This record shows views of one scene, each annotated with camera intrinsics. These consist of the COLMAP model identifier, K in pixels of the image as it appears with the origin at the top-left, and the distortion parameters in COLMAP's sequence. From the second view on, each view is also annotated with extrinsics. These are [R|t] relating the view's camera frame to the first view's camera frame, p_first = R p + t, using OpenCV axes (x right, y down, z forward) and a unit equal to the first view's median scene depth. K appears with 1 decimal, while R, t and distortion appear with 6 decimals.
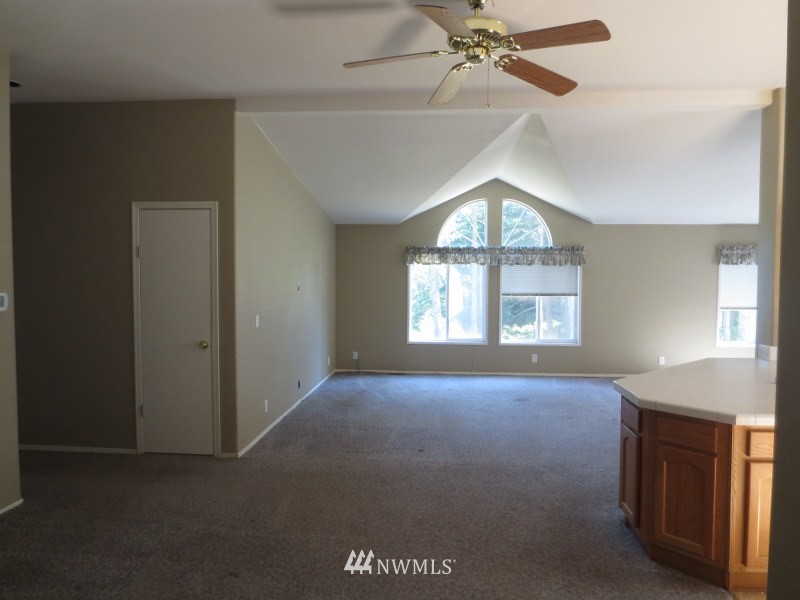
lens RADIAL K [[579.0, 0, 399.7], [0, 579.0, 300.5], [0, 0, 1]] dist [-0.023945, 0.006550]
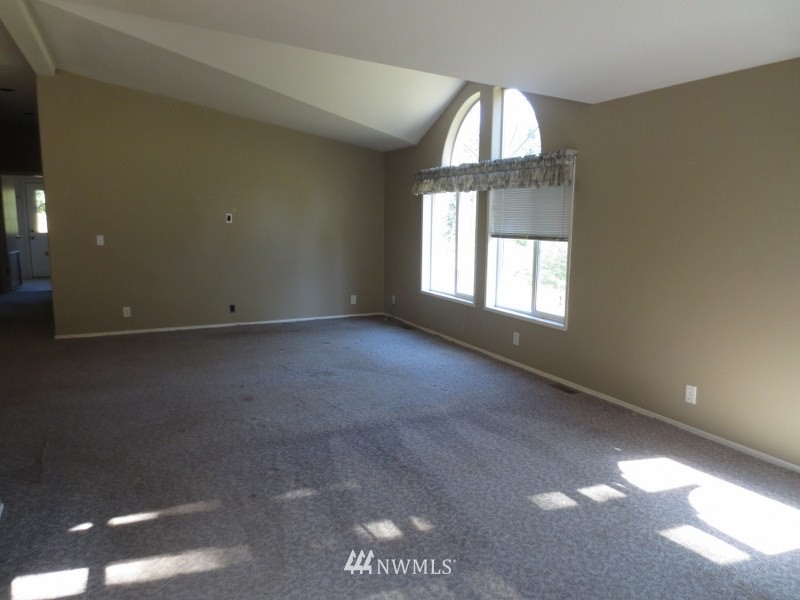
lens RADIAL K [[579.0, 0, 399.5], [0, 579.0, 298.4], [0, 0, 1]] dist [-0.023945, 0.006550]
pose [[0.495964, 0.123556, -0.859508, 0.711418], [-0.049831, 0.992244, 0.113882, -0.008563], [0.866912, -0.013651, 0.498274, 0.578555]]
